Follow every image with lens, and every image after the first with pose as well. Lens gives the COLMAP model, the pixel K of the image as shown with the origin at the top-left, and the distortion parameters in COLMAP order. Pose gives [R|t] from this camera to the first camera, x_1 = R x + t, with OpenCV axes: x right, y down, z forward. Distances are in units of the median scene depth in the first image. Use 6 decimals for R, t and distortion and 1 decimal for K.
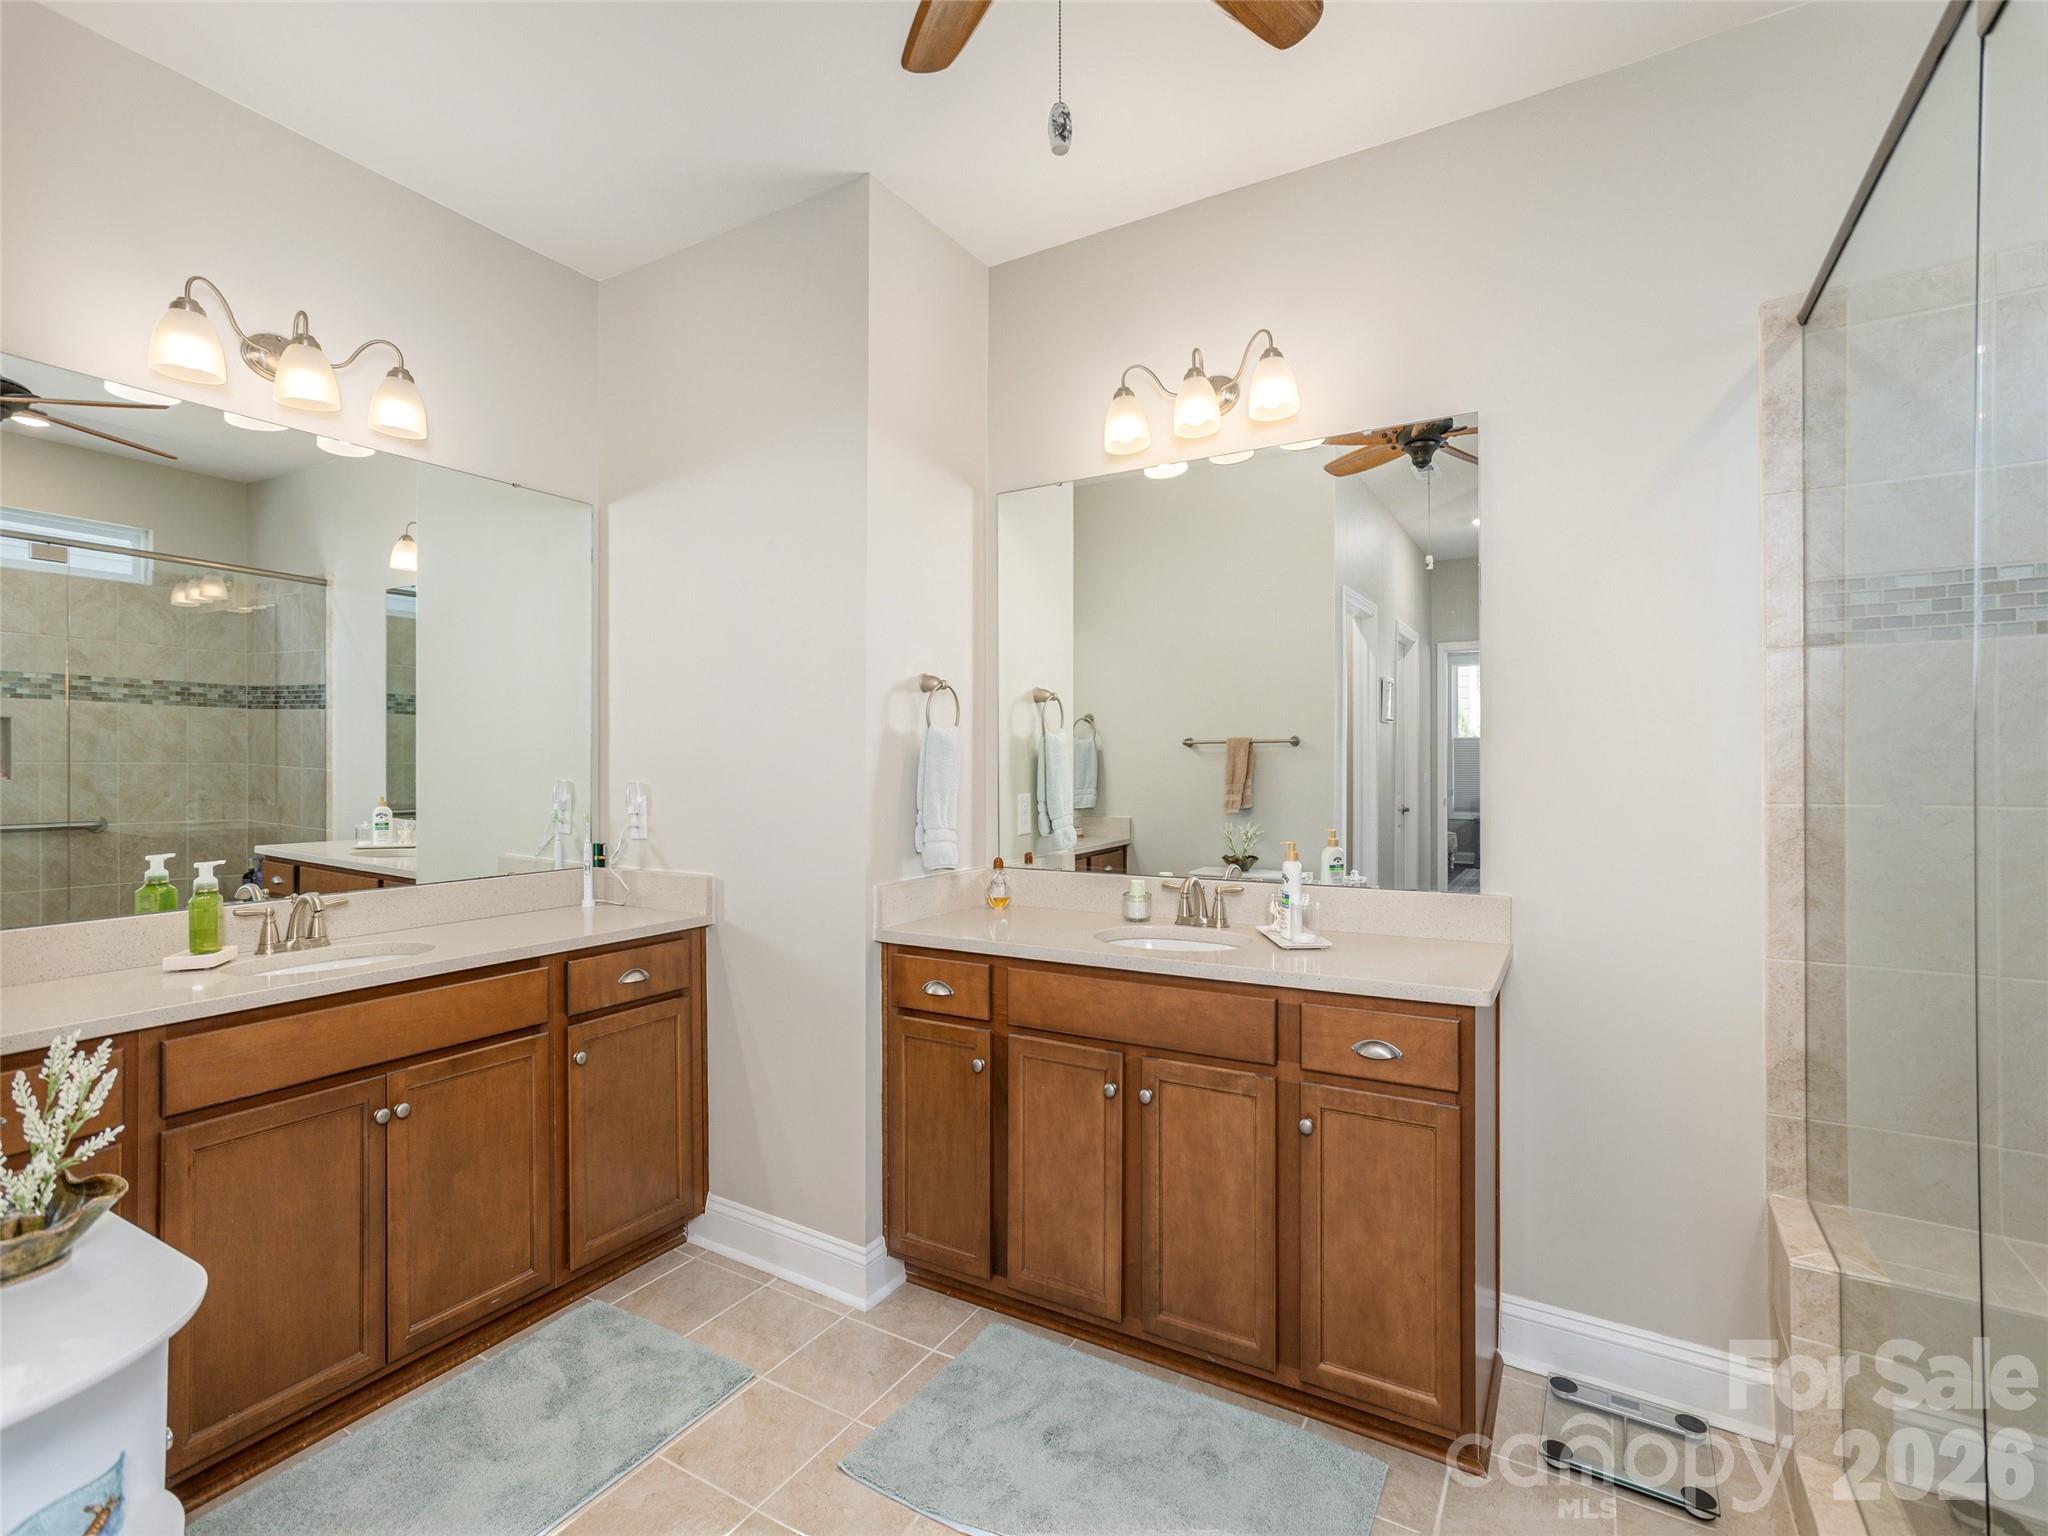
lens RADIAL K [[986.2, 0, 1033.7], [0, 986.2, 746.7], [0, 0, 1]] dist [-0.022663, 0.021843]
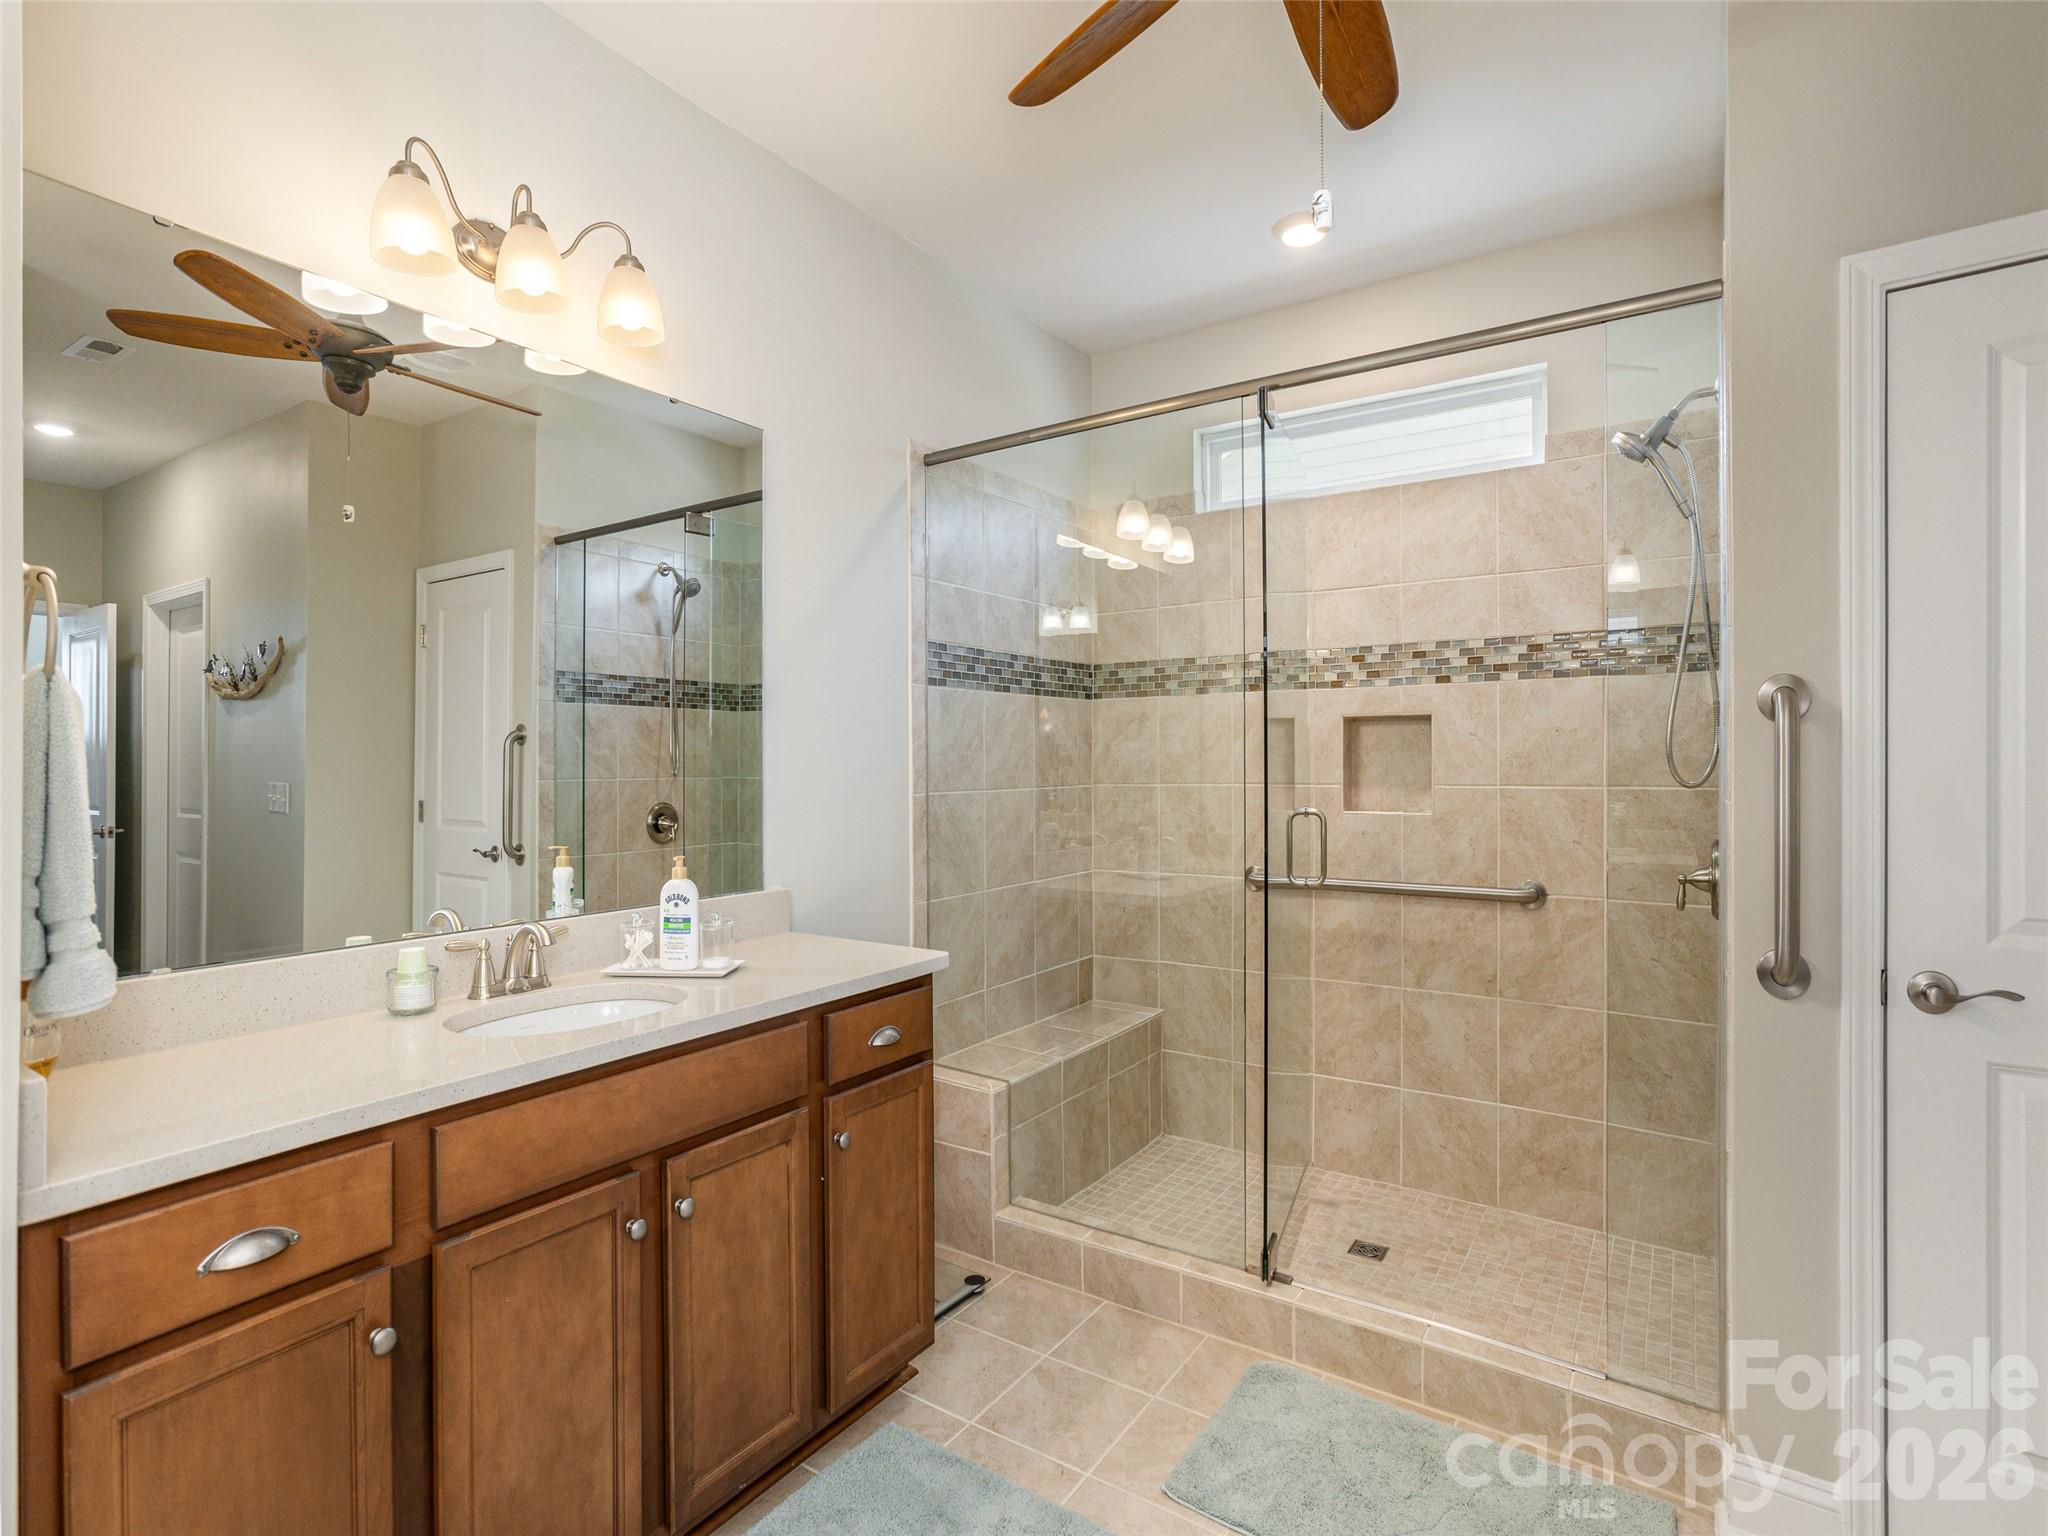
lens RADIAL K [[986.2, 0, 1033.7], [0, 986.2, 746.7], [0, 0, 1]] dist [-0.022663, 0.021843]
pose [[0.062542, 0.019809, 0.997846, -0.594452], [-0.014247, 0.999719, -0.018953, 0.014072], [-0.997941, -0.013031, 0.062807, 0.663661]]
